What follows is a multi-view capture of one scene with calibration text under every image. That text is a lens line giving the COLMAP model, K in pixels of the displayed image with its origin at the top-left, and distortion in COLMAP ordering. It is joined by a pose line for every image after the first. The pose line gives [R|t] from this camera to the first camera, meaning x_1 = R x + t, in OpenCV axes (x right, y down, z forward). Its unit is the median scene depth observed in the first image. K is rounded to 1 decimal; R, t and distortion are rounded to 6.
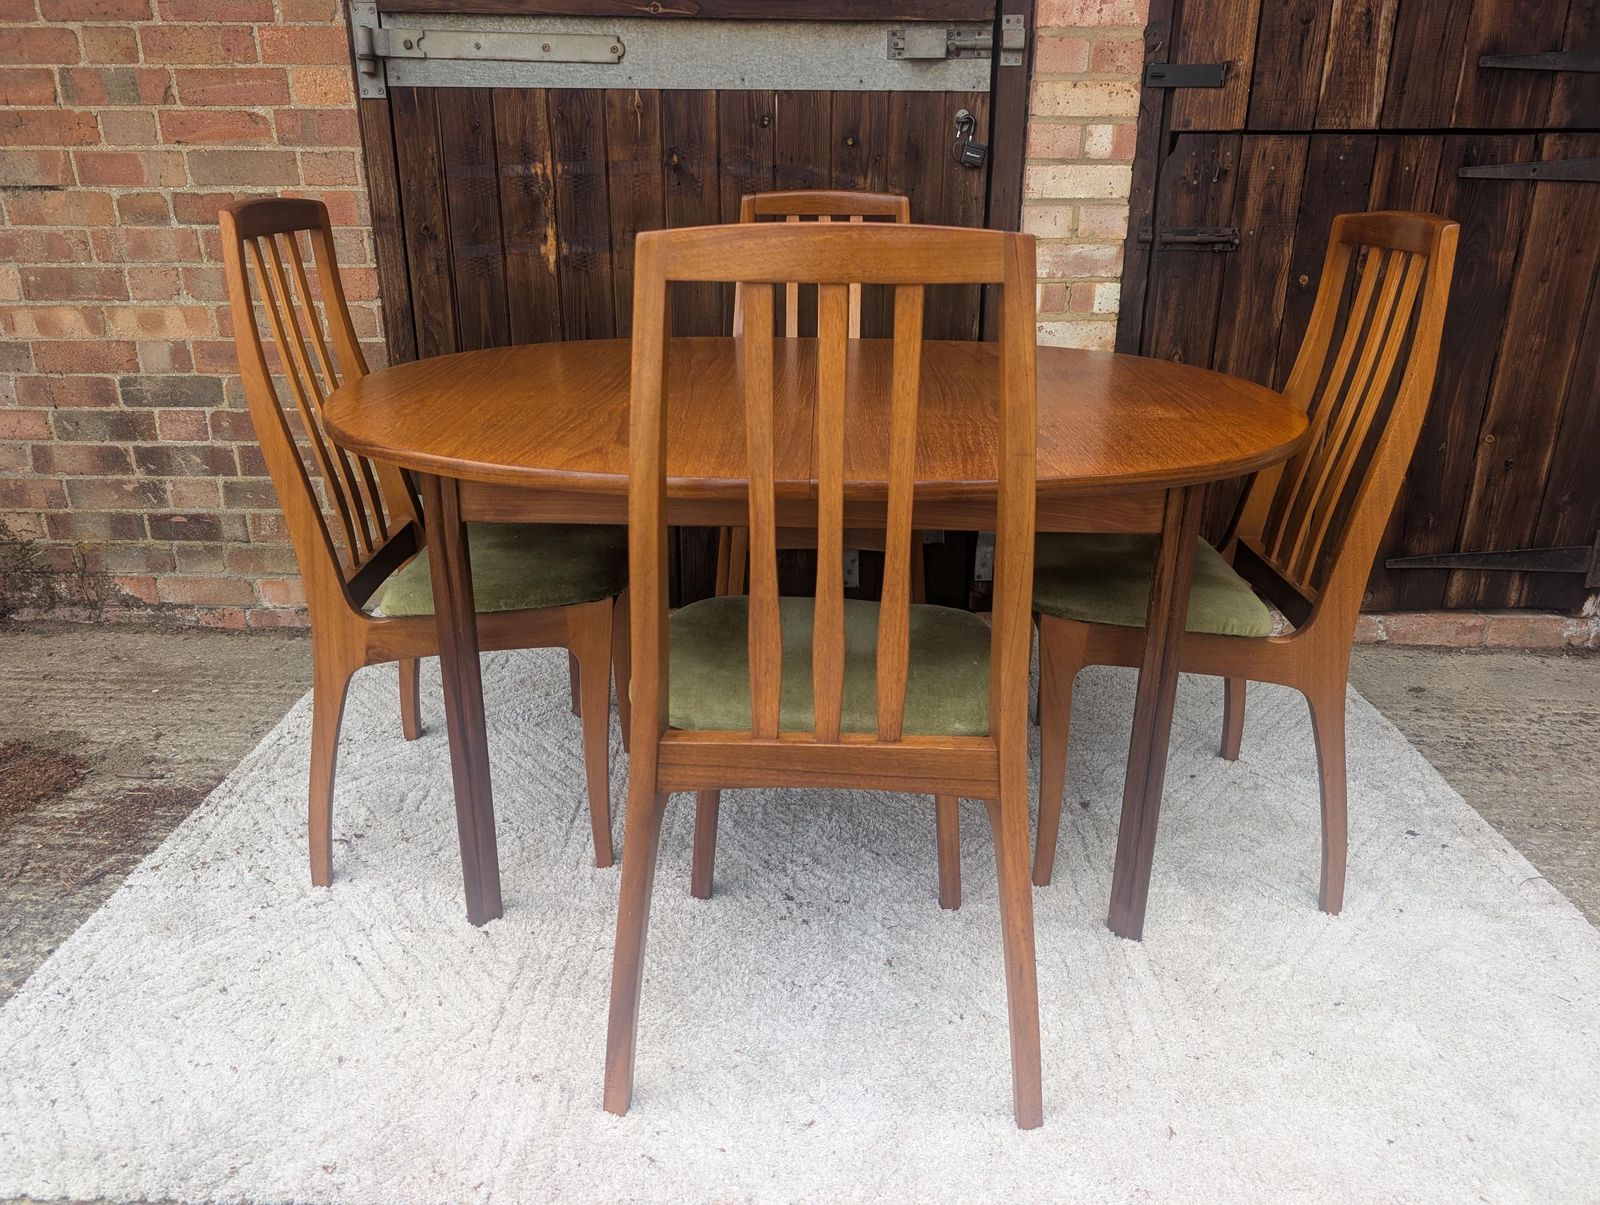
lens RADIAL K [[1159.1, 0, 804.3], [0, 1159.1, 595.1], [0, 0, 1]] dist [0.012235, -0.012031]
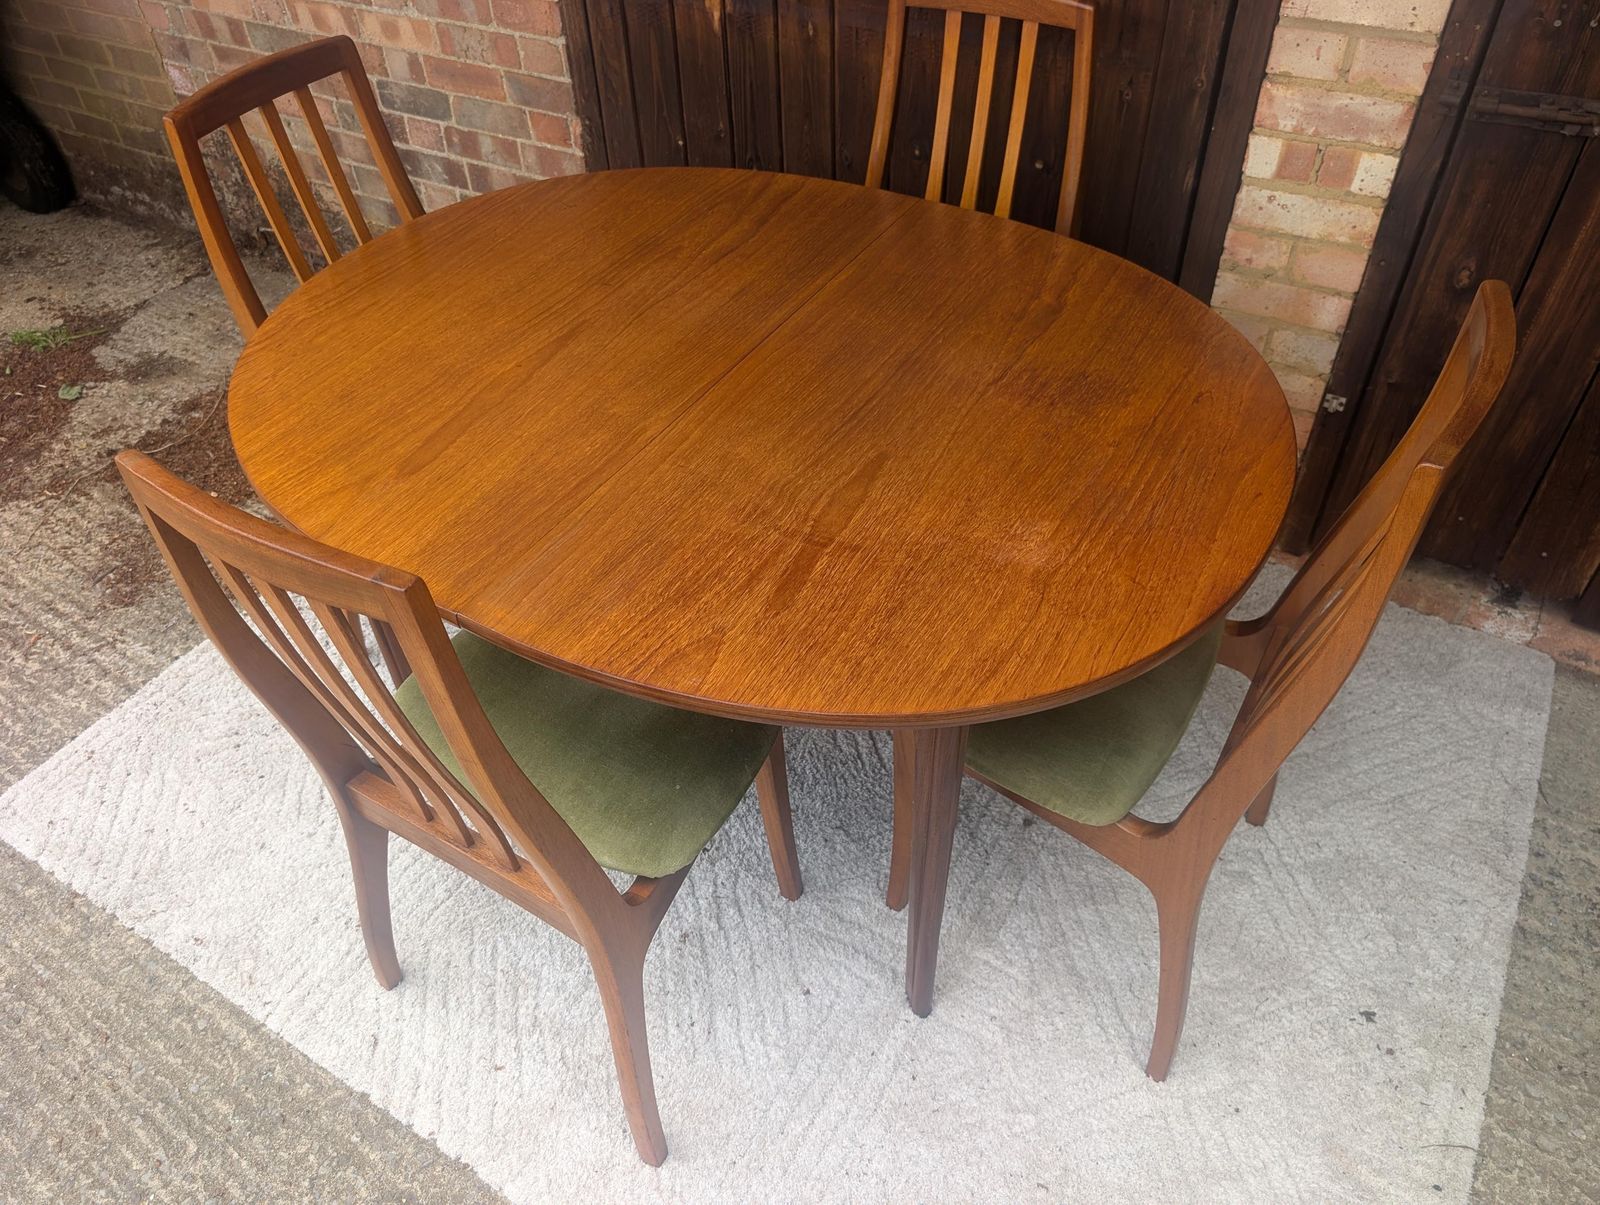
lens RADIAL K [[1159.1, 0, 797.9], [0, 1159.1, 601.5], [0, 0, 1]] dist [0.012235, -0.012031]
pose [[0.867757, 0.316119, -0.383492, 0.316872], [-0.134421, 0.892160, 0.431257, -0.289205], [0.478464, -0.322677, 0.816671, 0.181162]]
